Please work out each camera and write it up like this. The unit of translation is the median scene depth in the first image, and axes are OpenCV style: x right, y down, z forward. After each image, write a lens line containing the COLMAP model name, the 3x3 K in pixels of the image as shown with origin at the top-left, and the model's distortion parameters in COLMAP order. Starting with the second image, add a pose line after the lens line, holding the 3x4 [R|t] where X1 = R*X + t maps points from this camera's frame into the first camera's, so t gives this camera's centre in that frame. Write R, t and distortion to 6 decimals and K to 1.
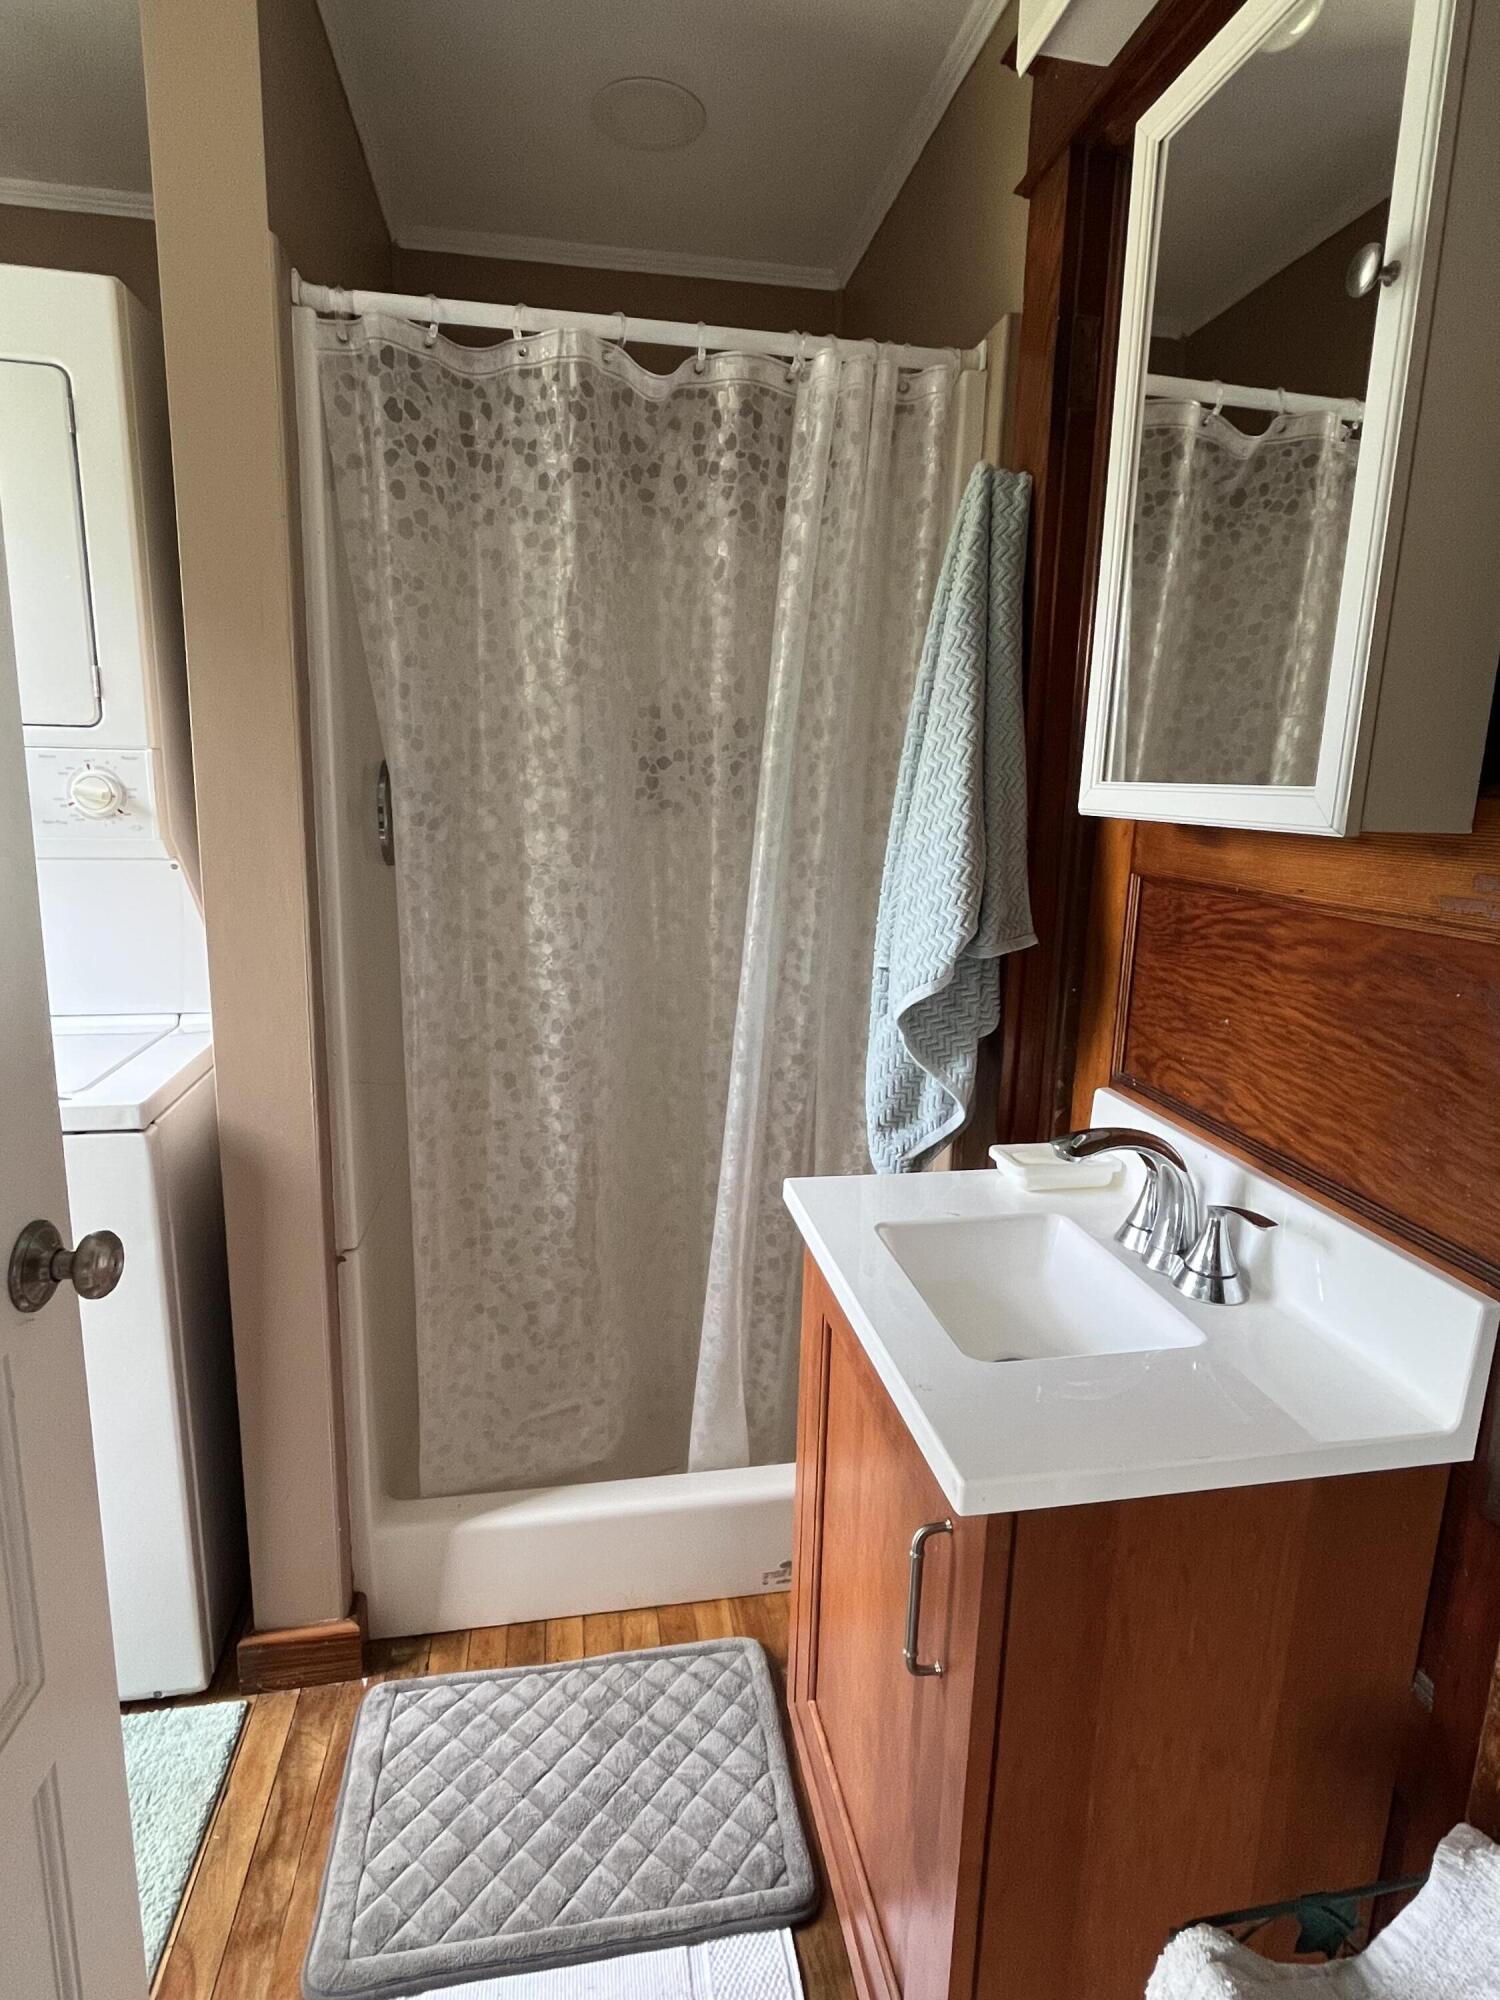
lens RADIAL K [[1035.6, 0, 744.8], [0, 1035.6, 994.2], [0, 0, 1]] dist [-0.000850, -0.001217]
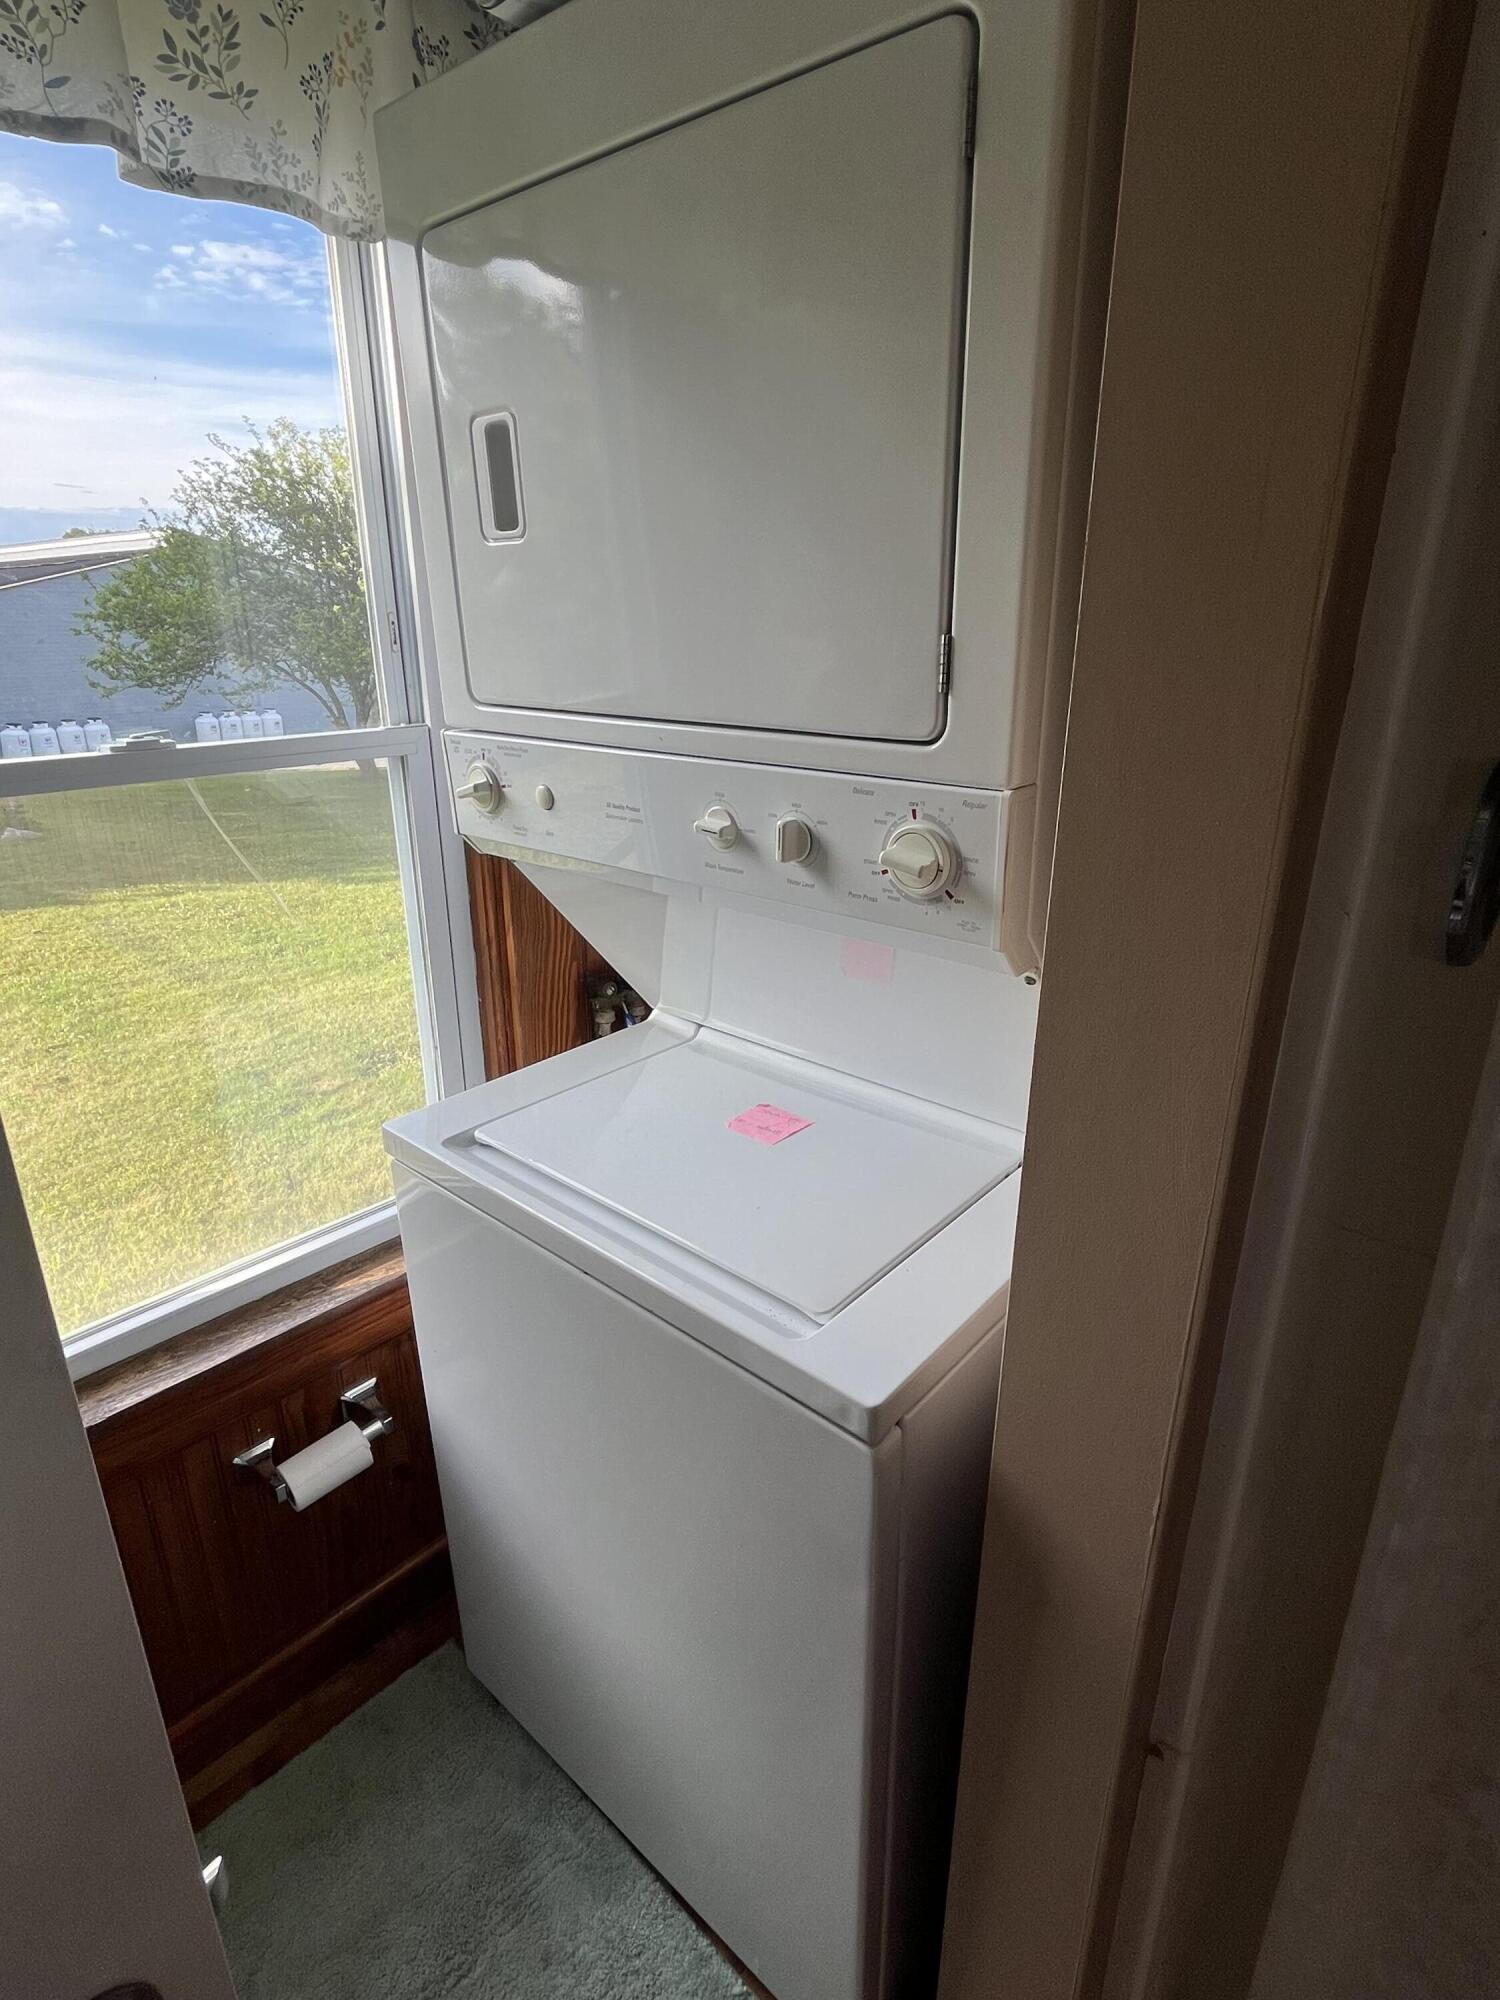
lens RADIAL K [[1035.6, 0, 752.2], [0, 1035.6, 992.1], [0, 0, 1]] dist [-0.000850, -0.001217]
pose [[0.615384, 0.241332, -0.750374, -0.234300], [-0.139311, 0.970290, 0.197811, -0.221581], [0.775819, -0.017194, 0.630722, 0.561083]]
